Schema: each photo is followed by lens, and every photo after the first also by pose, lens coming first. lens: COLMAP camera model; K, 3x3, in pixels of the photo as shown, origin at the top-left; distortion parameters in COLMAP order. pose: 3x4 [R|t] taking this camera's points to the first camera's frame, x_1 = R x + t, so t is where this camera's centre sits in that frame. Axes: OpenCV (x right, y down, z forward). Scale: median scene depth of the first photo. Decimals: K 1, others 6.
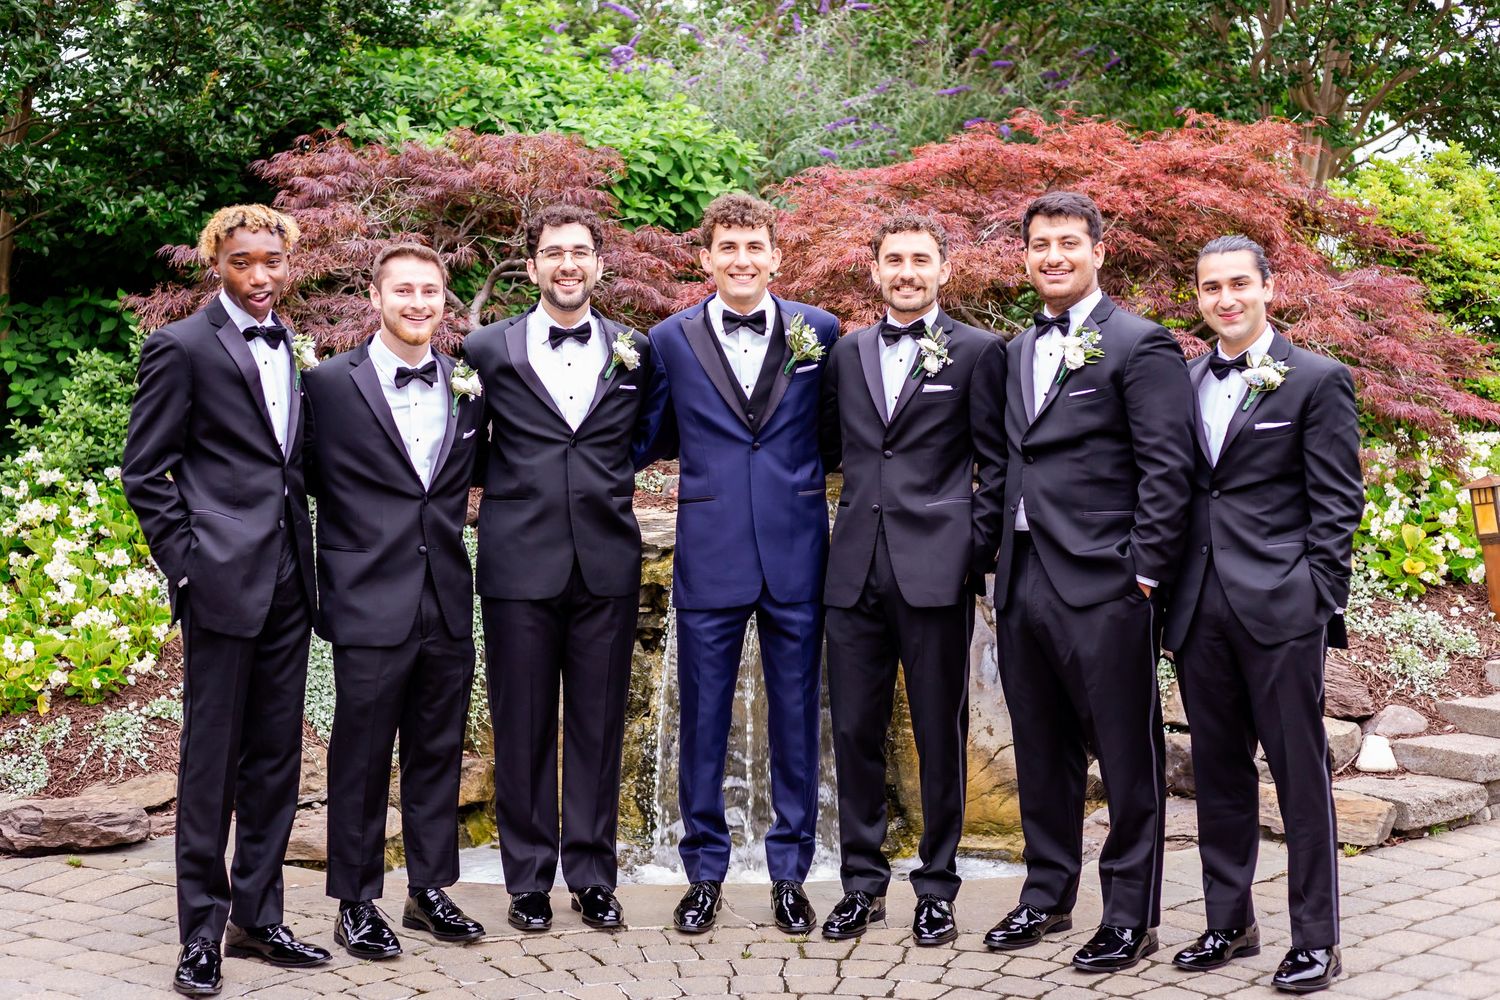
lens RADIAL K [[2573.5, 0, 747.8], [0, 2573.5, 499.1], [0, 0, 1]] dist [0.013561, 0.000000]
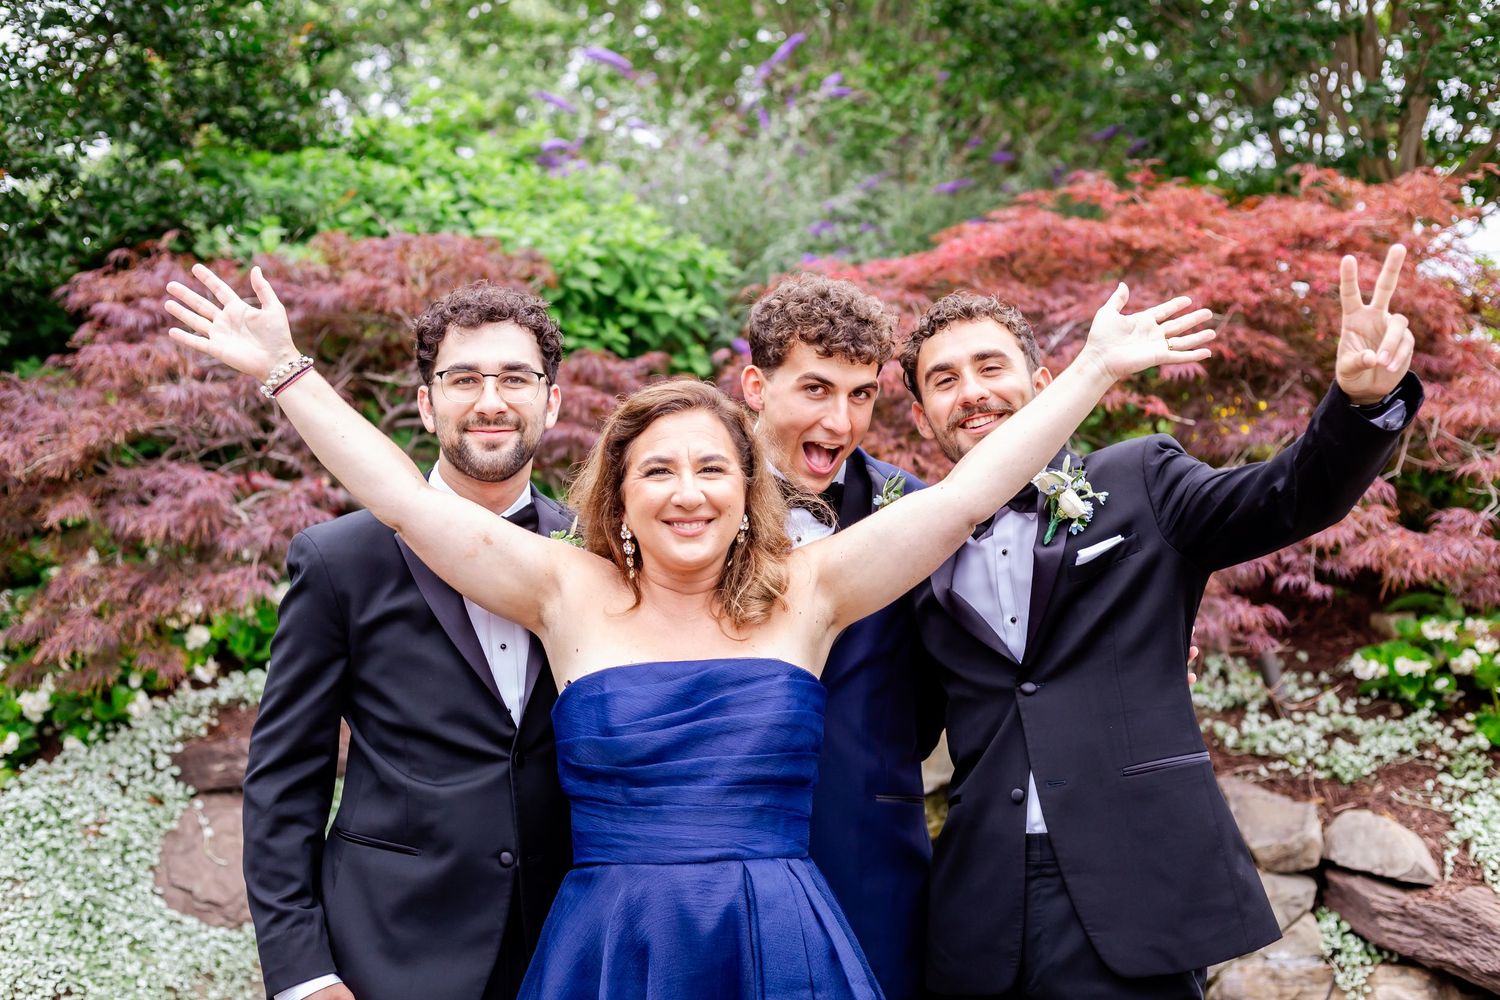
lens RADIAL K [[2573.5, 0, 750.7], [0, 2573.5, 500.8], [0, 0, 1]] dist [0.013561, 0.000000]
pose [[0.998979, -0.043276, 0.013002, -0.002717], [0.043915, 0.997593, -0.053665, -0.017333], [-0.010648, 0.054181, 0.998474, 0.213185]]
